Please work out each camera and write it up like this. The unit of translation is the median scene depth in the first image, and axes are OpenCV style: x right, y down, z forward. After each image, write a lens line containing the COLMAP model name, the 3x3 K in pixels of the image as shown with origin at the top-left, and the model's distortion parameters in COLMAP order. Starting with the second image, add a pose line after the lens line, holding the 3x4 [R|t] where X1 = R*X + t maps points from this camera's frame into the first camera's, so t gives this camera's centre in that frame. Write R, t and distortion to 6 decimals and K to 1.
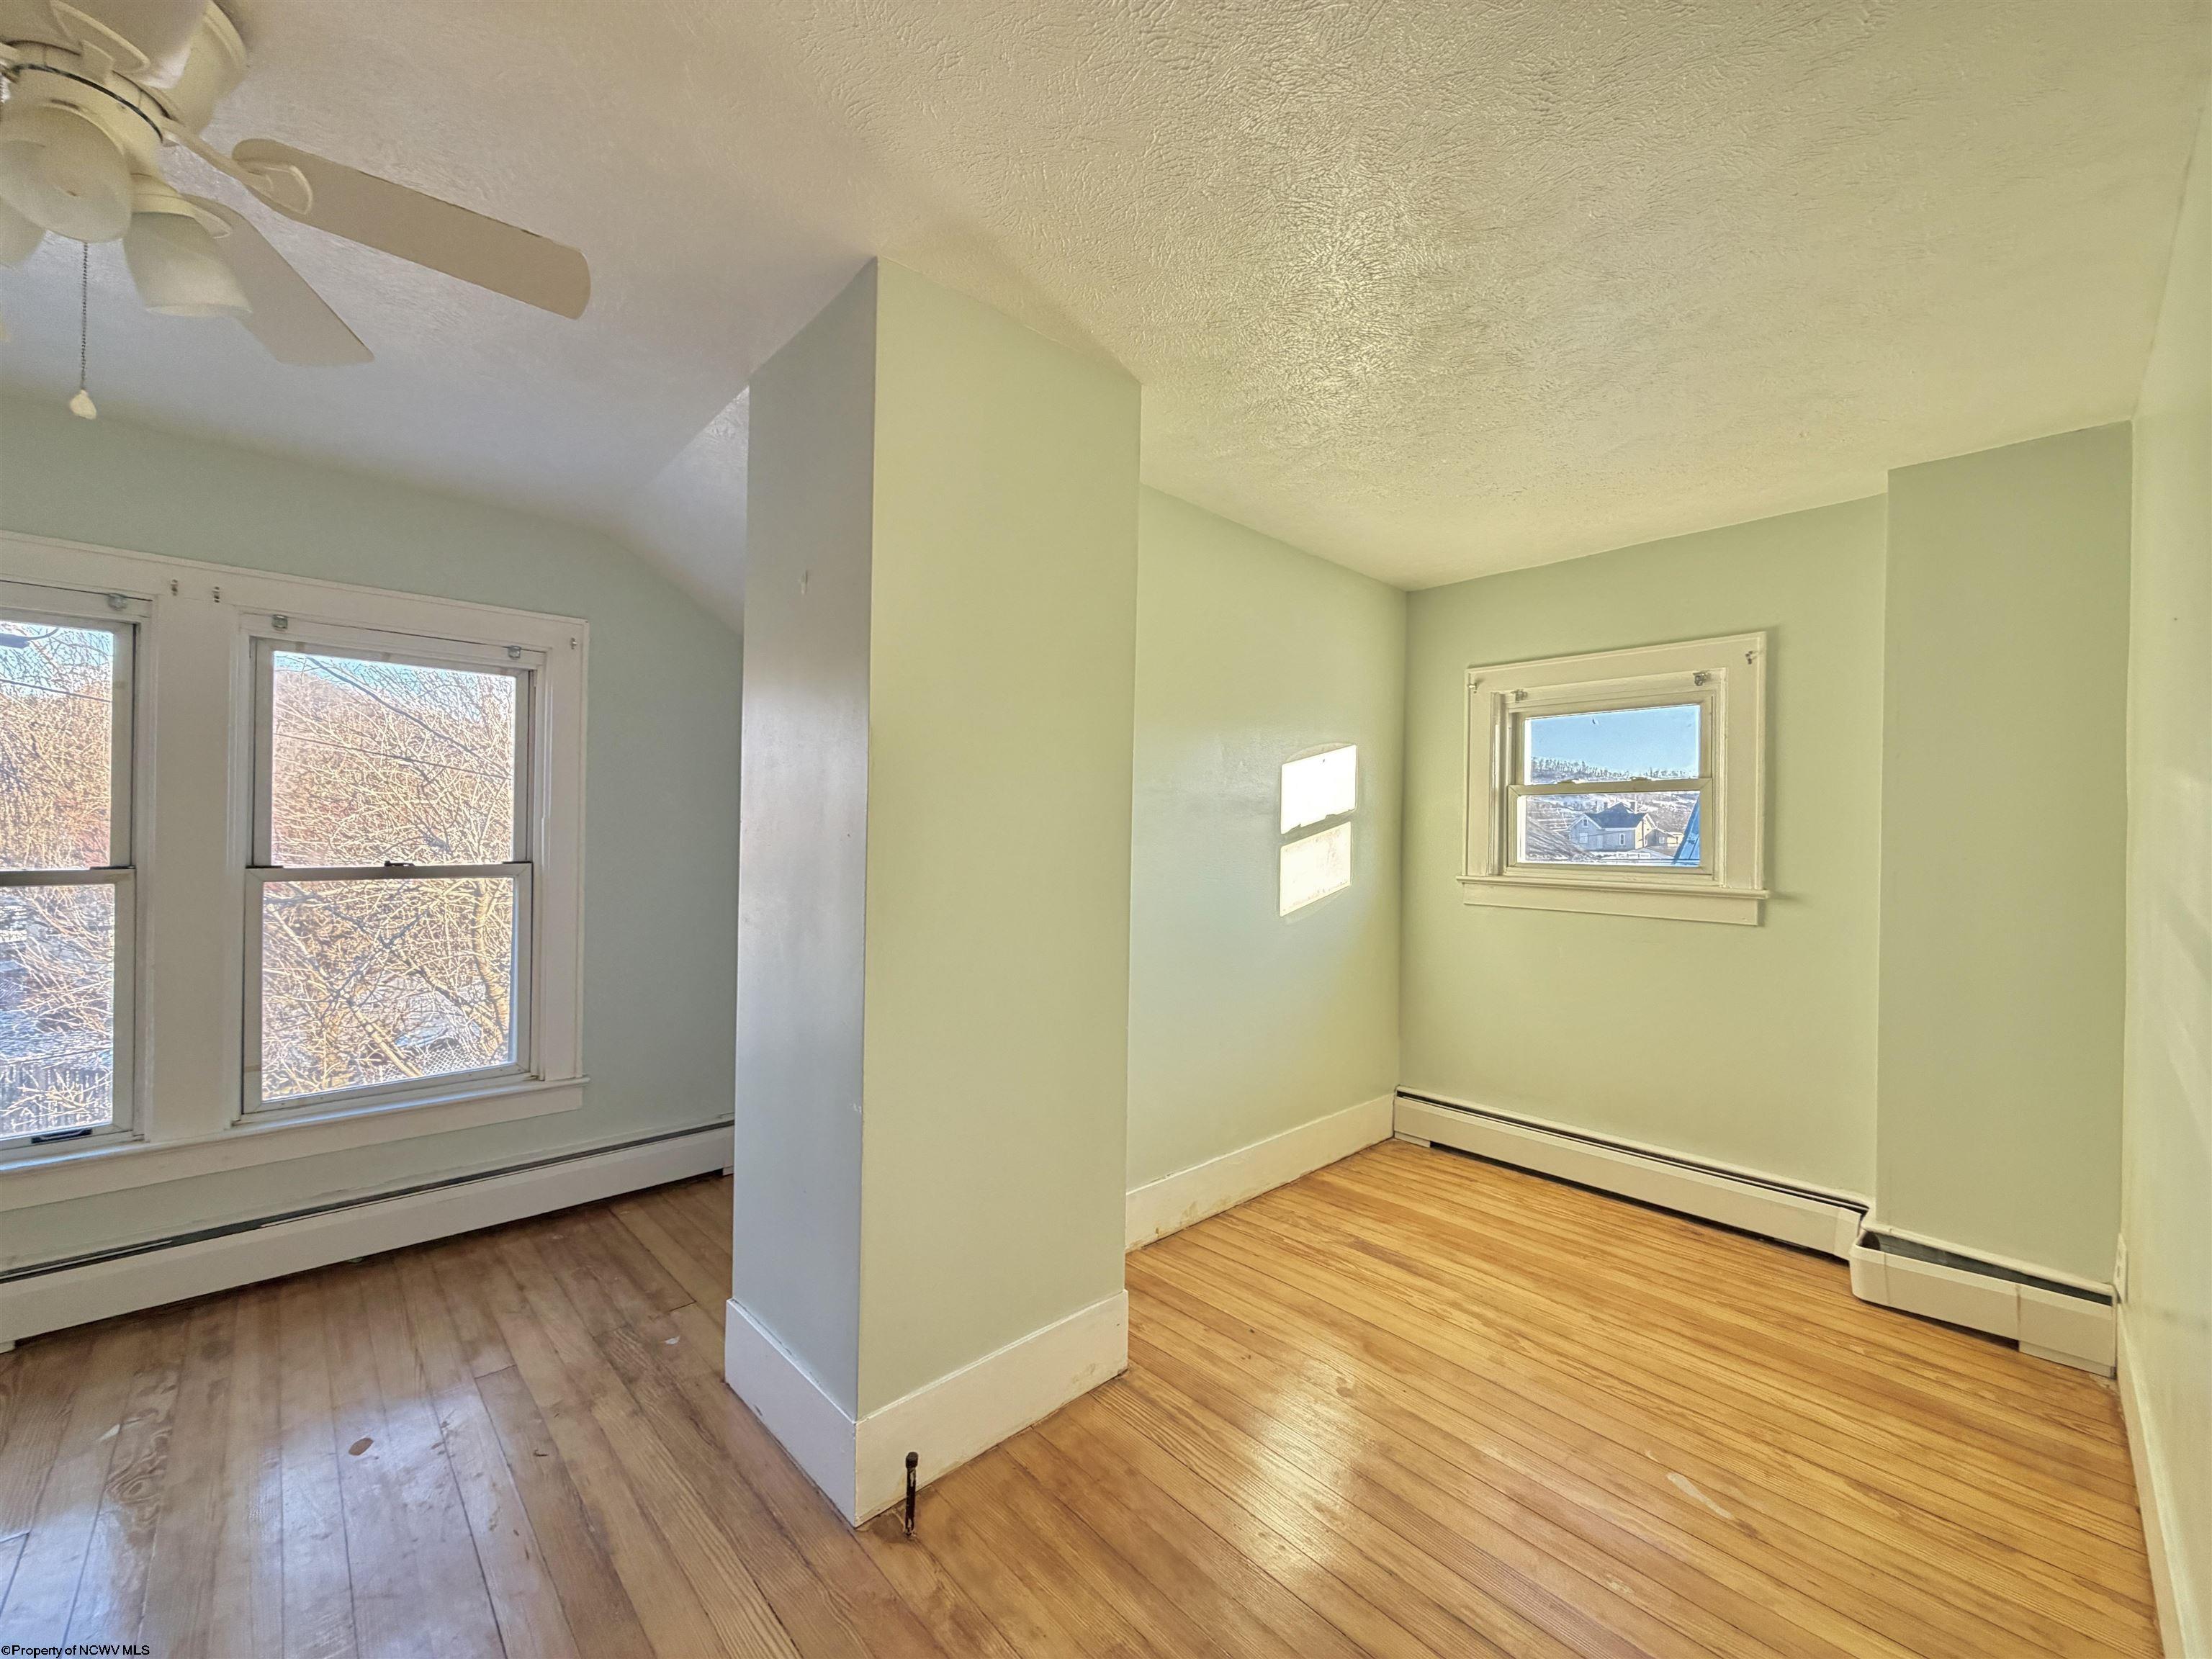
lens RADIAL K [[887.4, 0, 1104.8], [0, 887.4, 833.9], [0, 0, 1]] dist [0.001642, 0.000378]
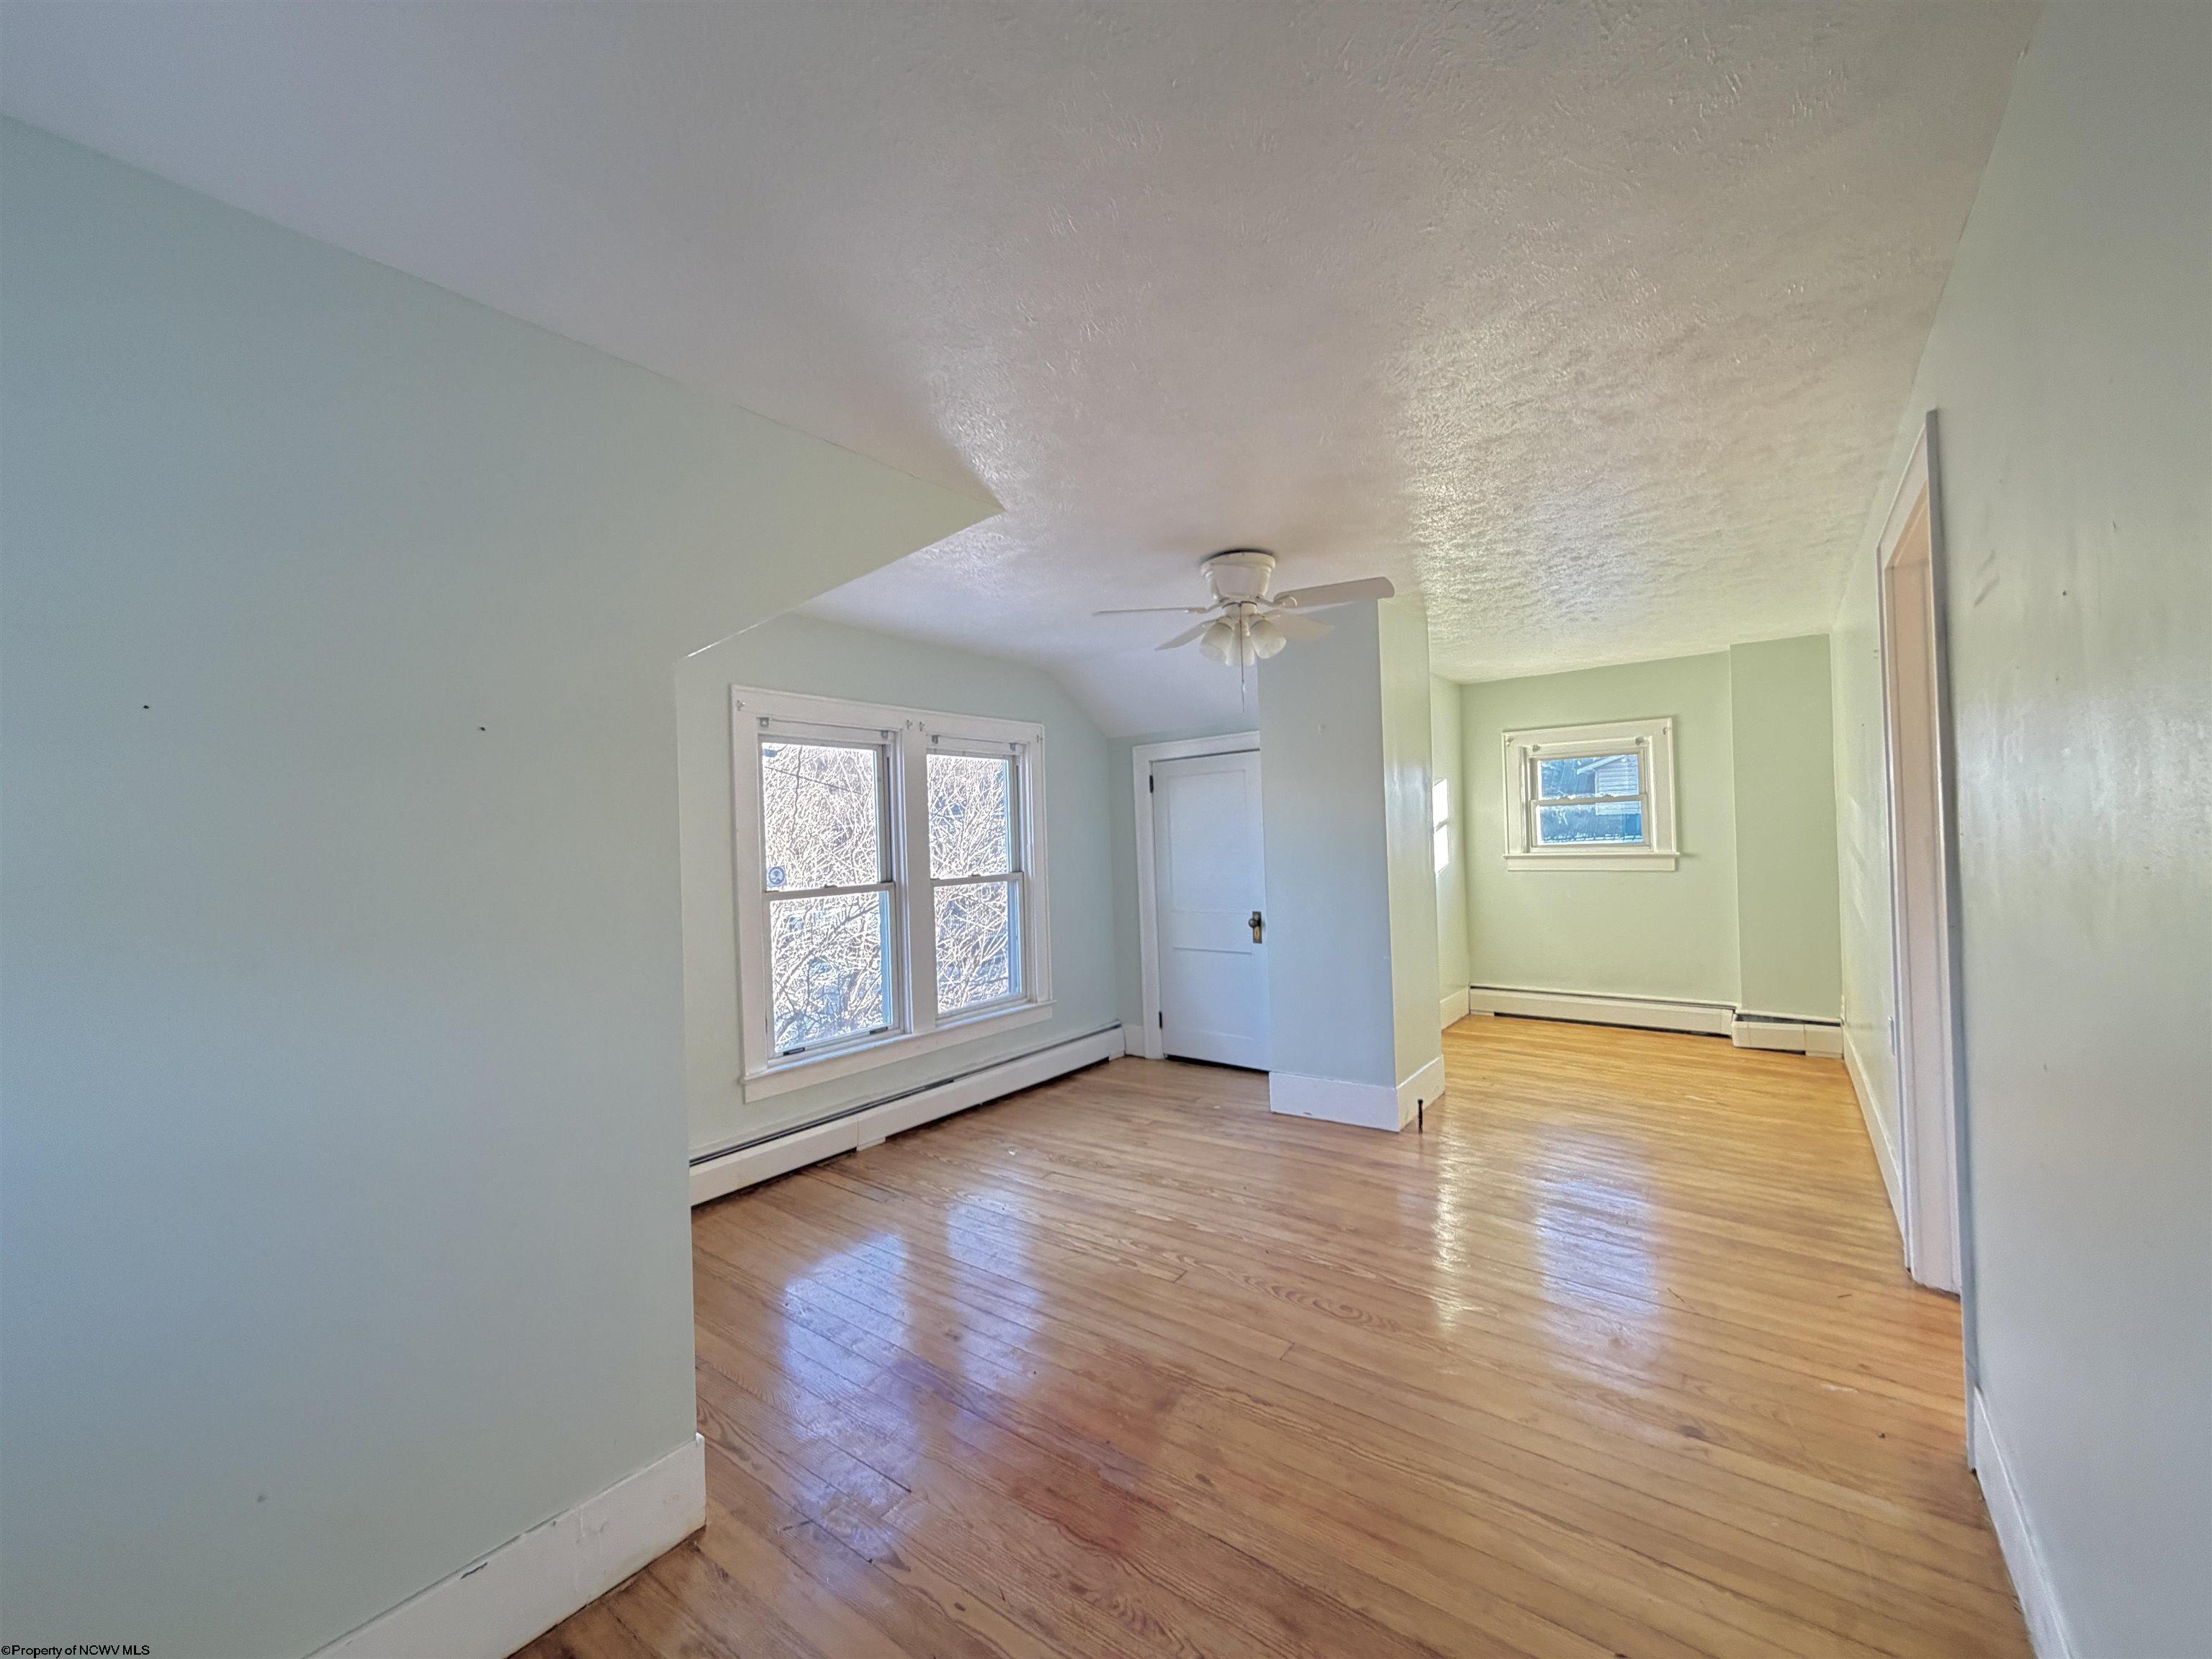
lens RADIAL K [[887.4, 0, 1104.8], [0, 887.4, 833.9], [0, 0, 1]] dist [0.001642, 0.000378]
pose [[0.985131, -0.044327, 0.165988, -0.837349], [0.045124, 0.998981, -0.001032, -0.032190], [-0.165773, 0.008507, 0.986127, -0.725476]]
